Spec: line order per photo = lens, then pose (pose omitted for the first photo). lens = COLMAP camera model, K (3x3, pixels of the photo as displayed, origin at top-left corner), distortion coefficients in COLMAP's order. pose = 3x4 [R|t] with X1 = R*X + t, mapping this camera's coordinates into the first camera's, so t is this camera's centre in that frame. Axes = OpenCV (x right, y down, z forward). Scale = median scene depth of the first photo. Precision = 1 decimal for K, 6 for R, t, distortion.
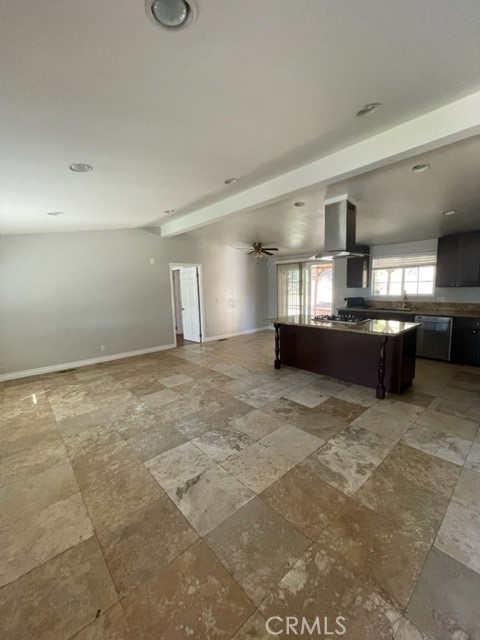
lens RADIAL K [[258.2, 0, 240.0], [0, 258.2, 320.0], [0, 0, 1]] dist [-0.001372, 0.000073]
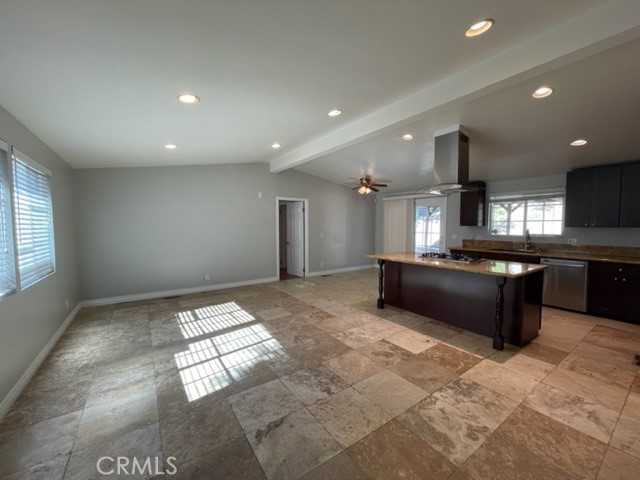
lens RADIAL K [[256.6, 0, 320.0], [0, 256.6, 240.0], [0, 0, 1]] dist [-0.001447, -0.000260]
pose [[0.992623, 0.033541, -0.116510, 0.036660], [-0.042025, 0.996580, -0.071146, 0.023642], [0.113725, 0.075518, 0.990638, 0.048503]]
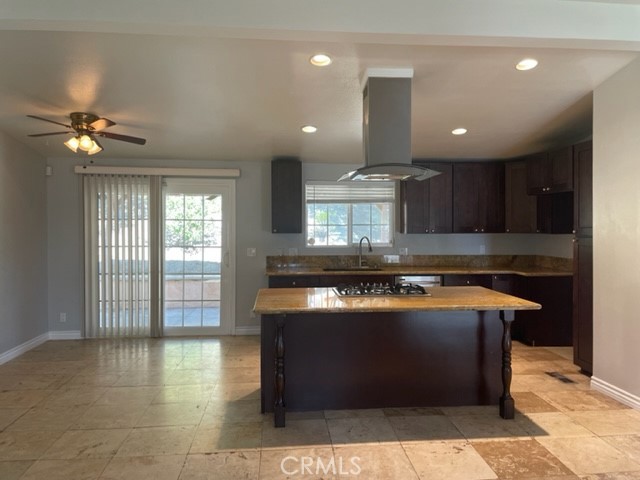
lens RADIAL K [[488.6, 0, 320.0], [0, 488.6, 240.0], [0, 0, 1]] dist [0.090863, -0.102183]
pose [[0.589800, -0.007603, 0.807513, -0.653609], [0.092052, 0.994071, -0.057875, -0.083720], [-0.802286, 0.108468, 0.587003, 0.628597]]
